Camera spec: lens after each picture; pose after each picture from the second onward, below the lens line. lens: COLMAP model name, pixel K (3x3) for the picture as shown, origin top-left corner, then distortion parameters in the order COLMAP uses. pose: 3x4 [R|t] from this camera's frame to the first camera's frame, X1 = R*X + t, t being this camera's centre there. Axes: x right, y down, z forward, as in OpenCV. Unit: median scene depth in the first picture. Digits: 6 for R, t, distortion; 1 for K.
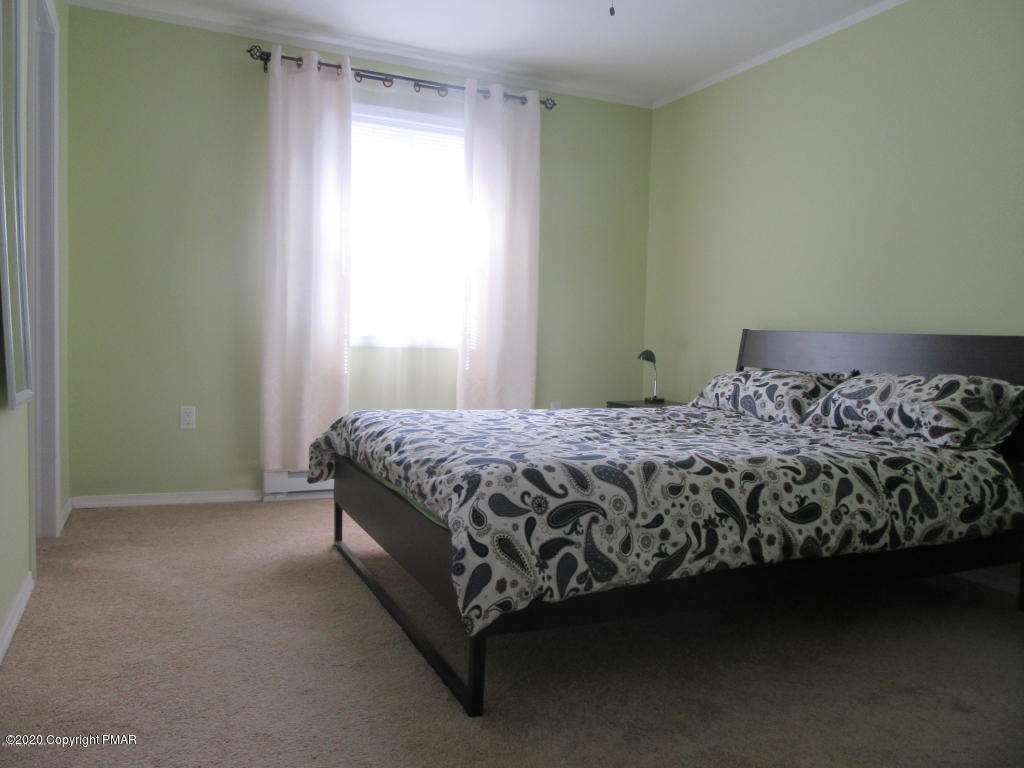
lens RADIAL K [[759.6, 0, 512.0], [0, 759.6, 384.0], [0, 0, 1]] dist [-0.014600, 0.003252]
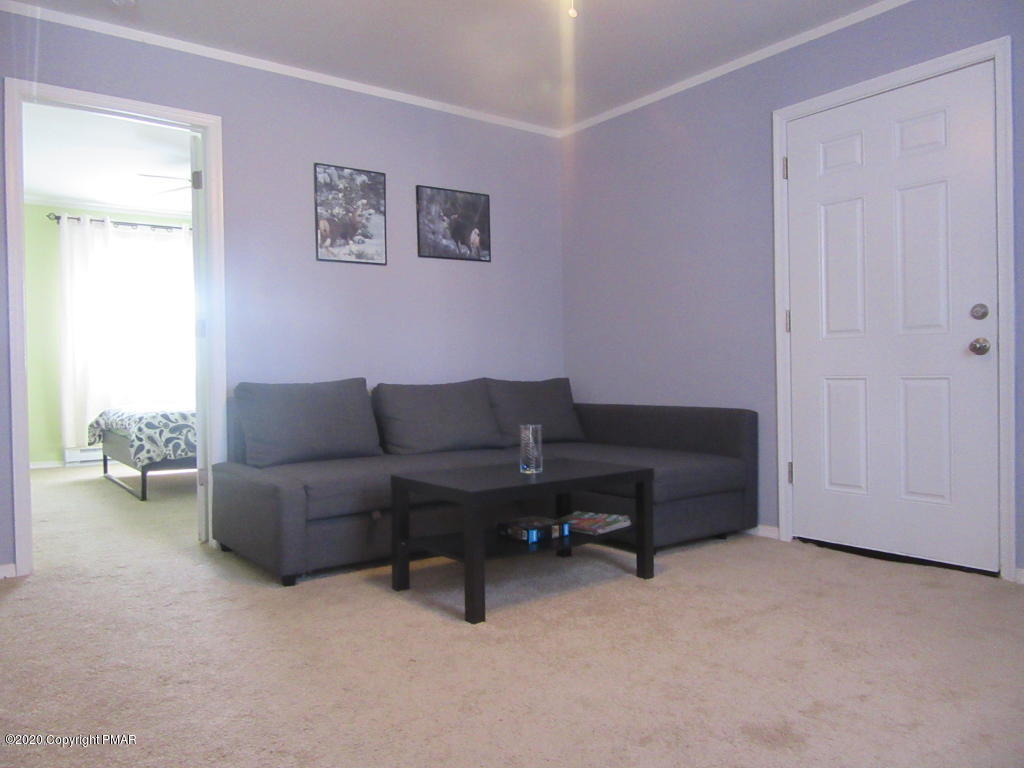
lens RADIAL K [[759.6, 0, 512.0], [0, 759.6, 384.0], [0, 0, 1]] dist [-0.014600, 0.003252]
pose [[0.977555, -0.044851, 0.205853, 0.716245], [0.052665, 0.998079, -0.032634, 0.163325], [-0.203994, 0.042743, 0.978039, -2.009669]]
